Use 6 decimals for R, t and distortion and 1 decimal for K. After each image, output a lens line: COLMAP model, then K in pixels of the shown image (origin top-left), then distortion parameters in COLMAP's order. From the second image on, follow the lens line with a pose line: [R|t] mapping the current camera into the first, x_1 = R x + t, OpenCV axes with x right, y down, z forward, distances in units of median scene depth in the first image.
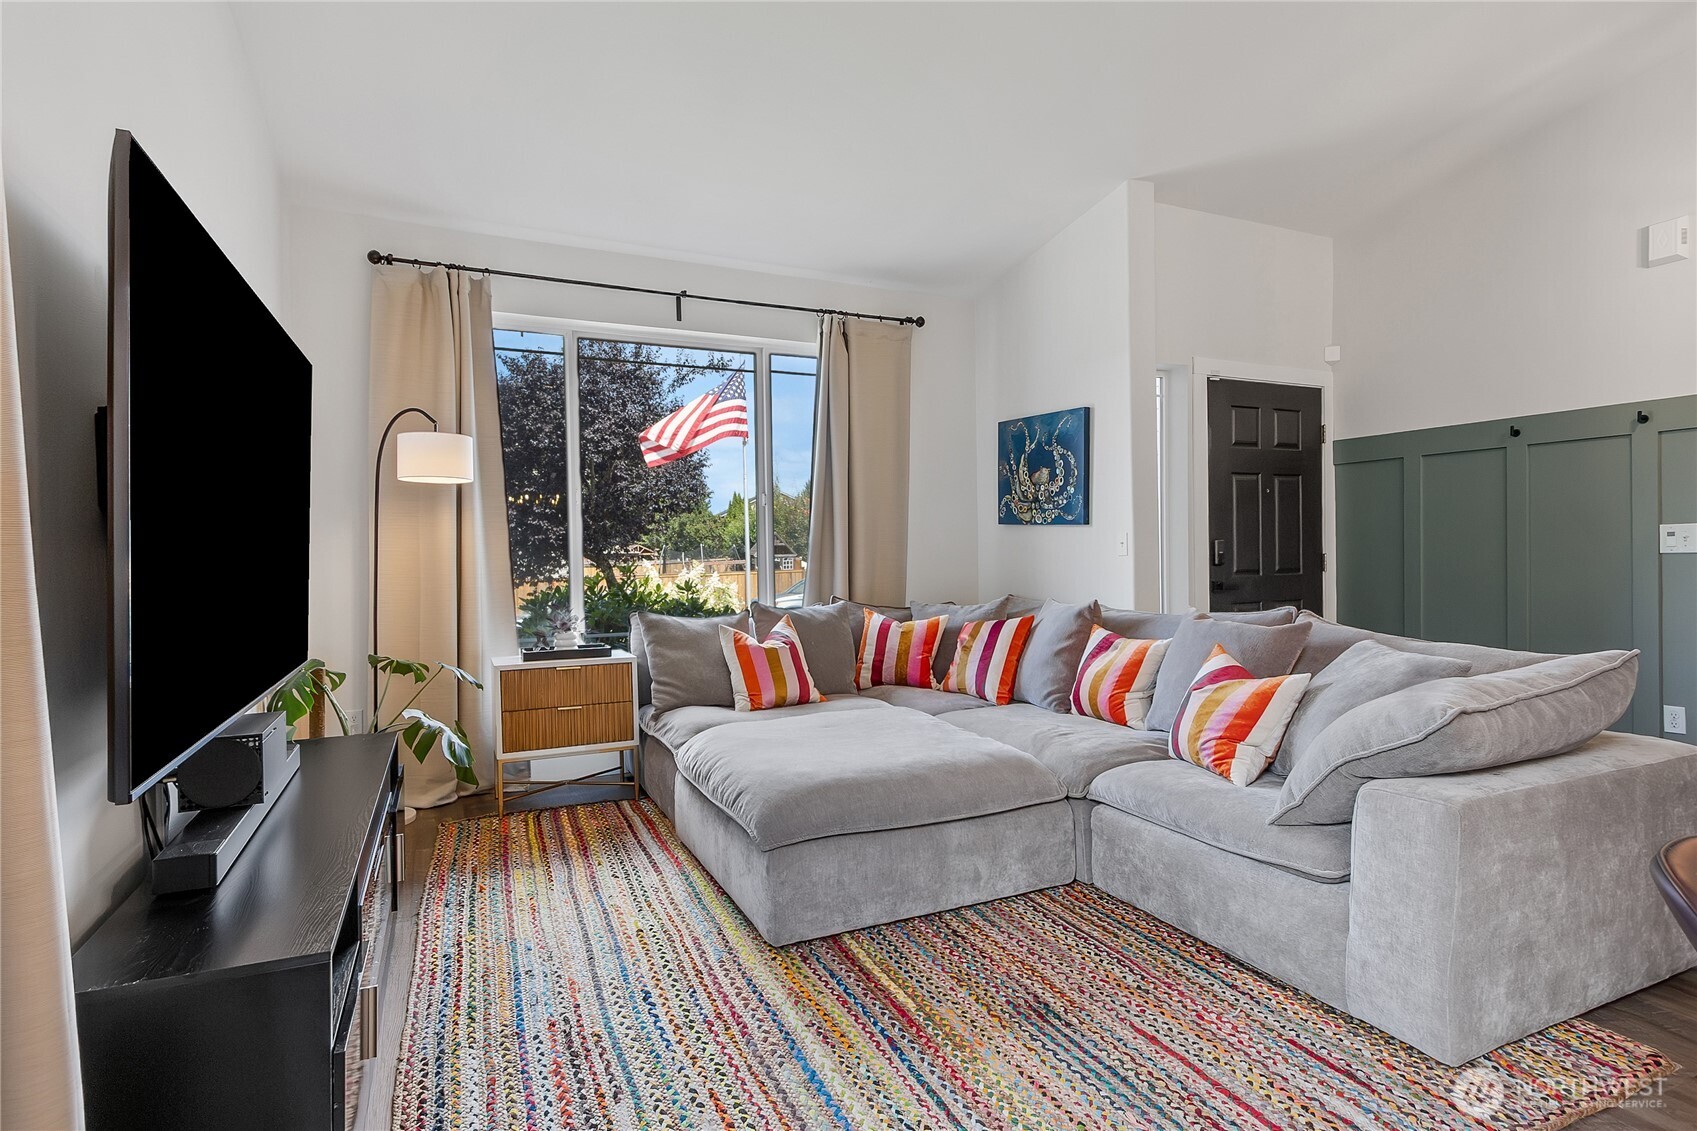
lens RADIAL K [[865.4, 0, 850.4], [0, 865.4, 561.5], [0, 0, 1]] dist [0.002120, -0.002100]
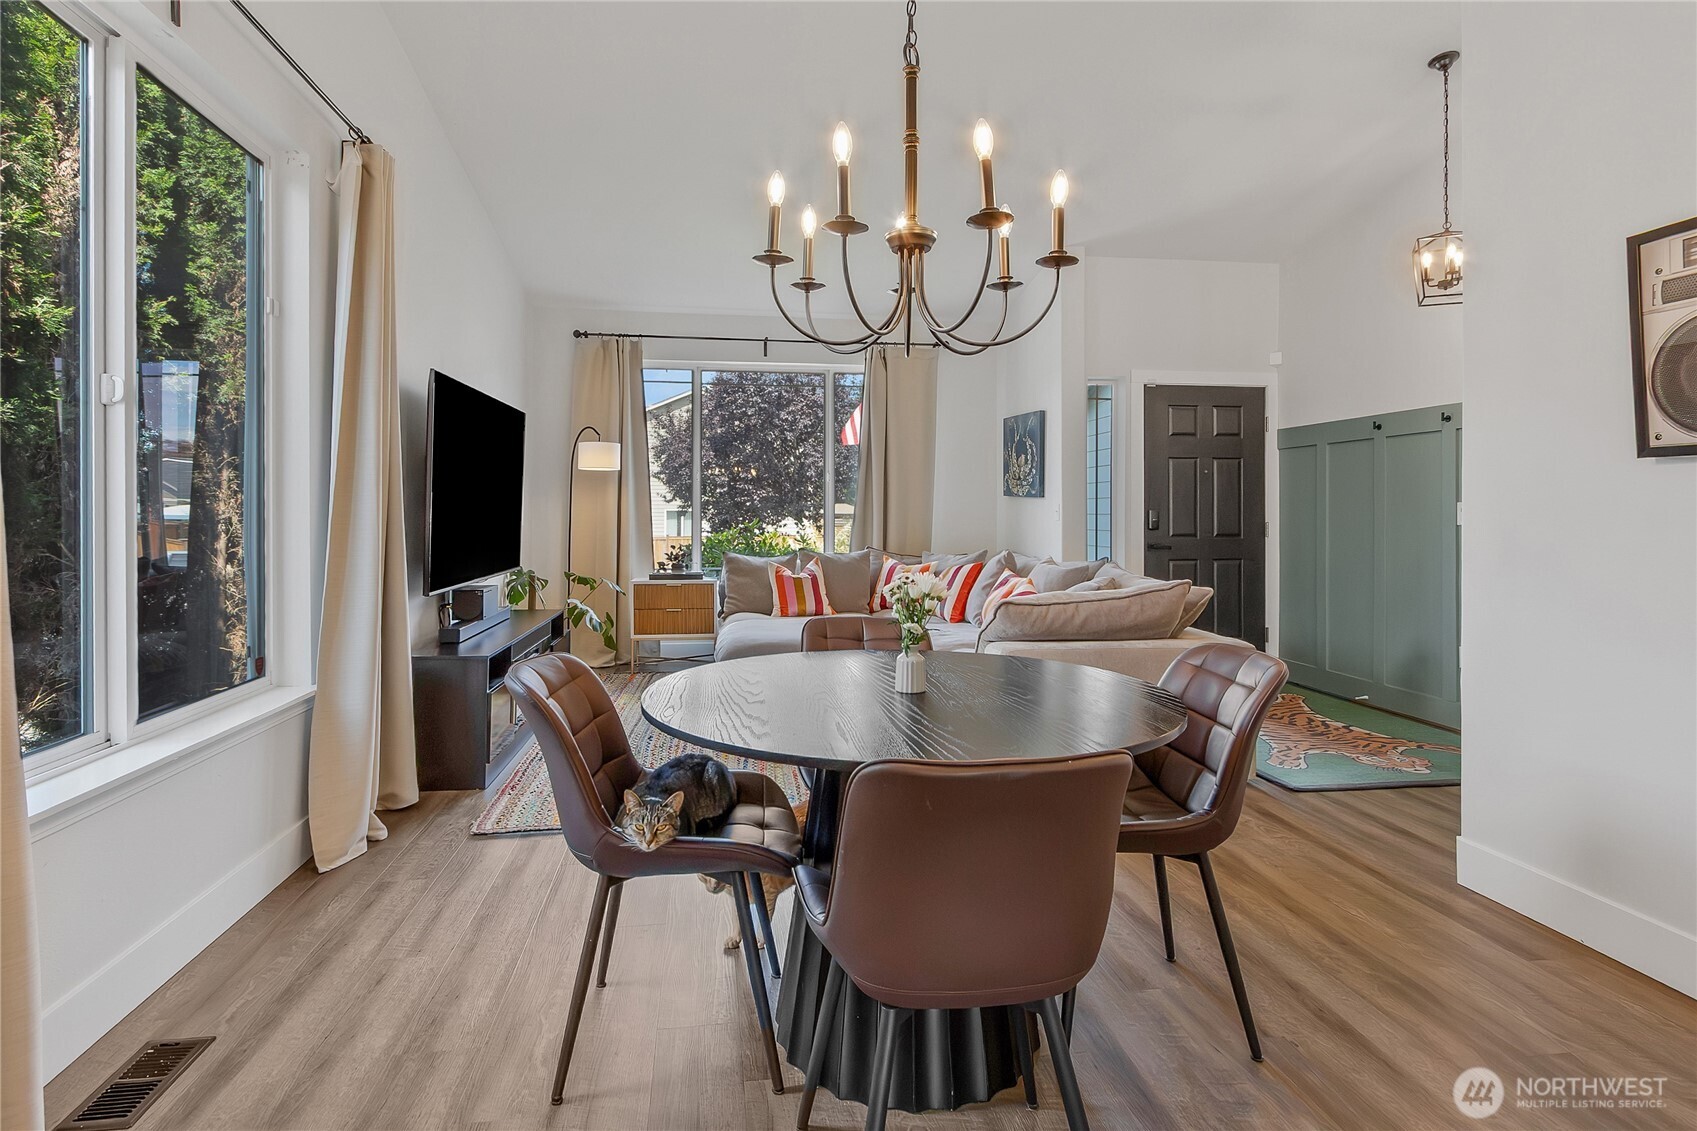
lens RADIAL K [[865.4, 0, 835.7], [0, 865.4, 509.3], [0, 0, 1]] dist [0.002120, -0.002100]
pose [[0.955816, 0.011990, -0.293720, 0.358983], [-0.017206, 0.999737, -0.015181, 0.001581], [0.293461, 0.019564, 0.955771, -0.375231]]
